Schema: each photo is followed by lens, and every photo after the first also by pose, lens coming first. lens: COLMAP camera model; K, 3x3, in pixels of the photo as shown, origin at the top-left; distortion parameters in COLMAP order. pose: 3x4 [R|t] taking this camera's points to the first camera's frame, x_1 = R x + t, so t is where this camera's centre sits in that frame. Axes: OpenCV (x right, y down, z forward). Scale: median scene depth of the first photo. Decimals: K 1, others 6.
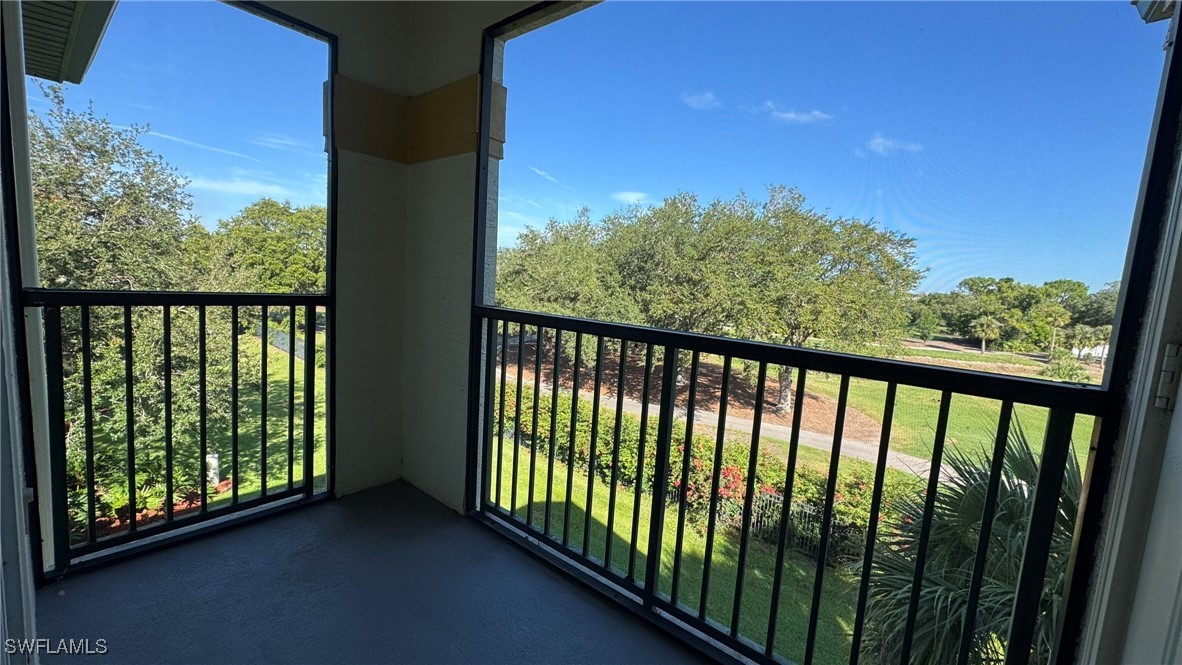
lens RADIAL K [[481.6, 0, 593.7], [0, 481.6, 336.2], [0, 0, 1]] dist [0.000411, -0.000128]
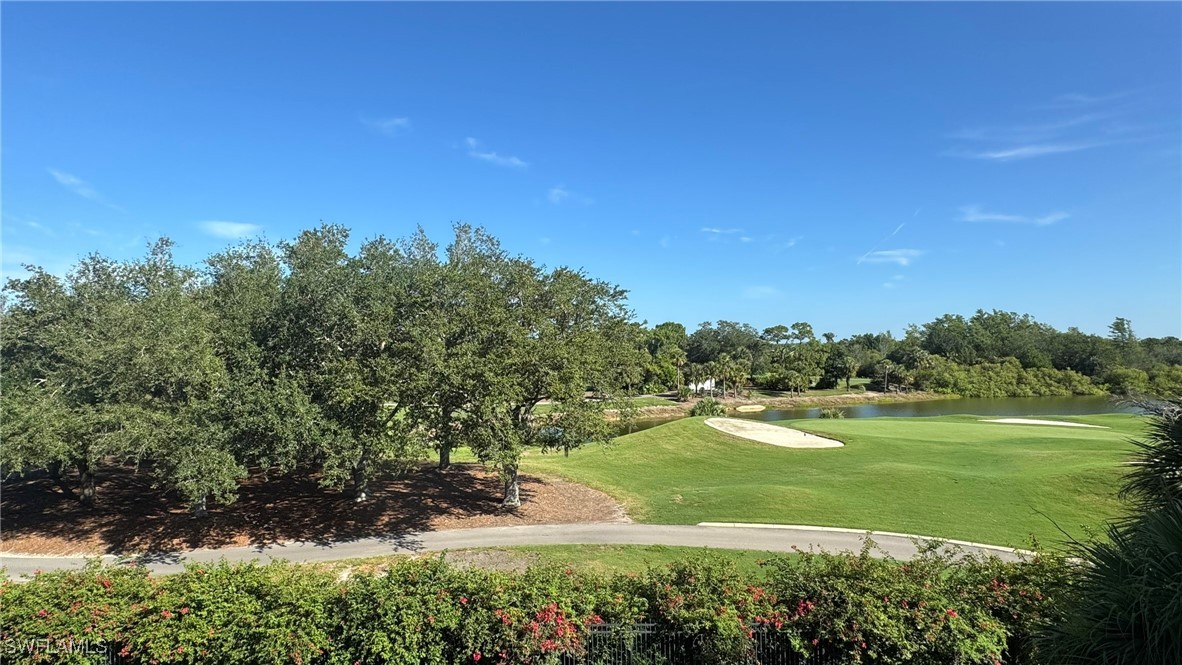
lens RADIAL K [[622.0, 0, 594.7], [0, 622.0, 321.1], [0, 0, 1]] dist [0.002997, 0.000254]
pose [[0.766980, -0.037091, 0.640598, -0.107623], [0.124301, 0.988006, -0.091618, -0.025397], [-0.629516, 0.149896, 0.762391, 0.076647]]
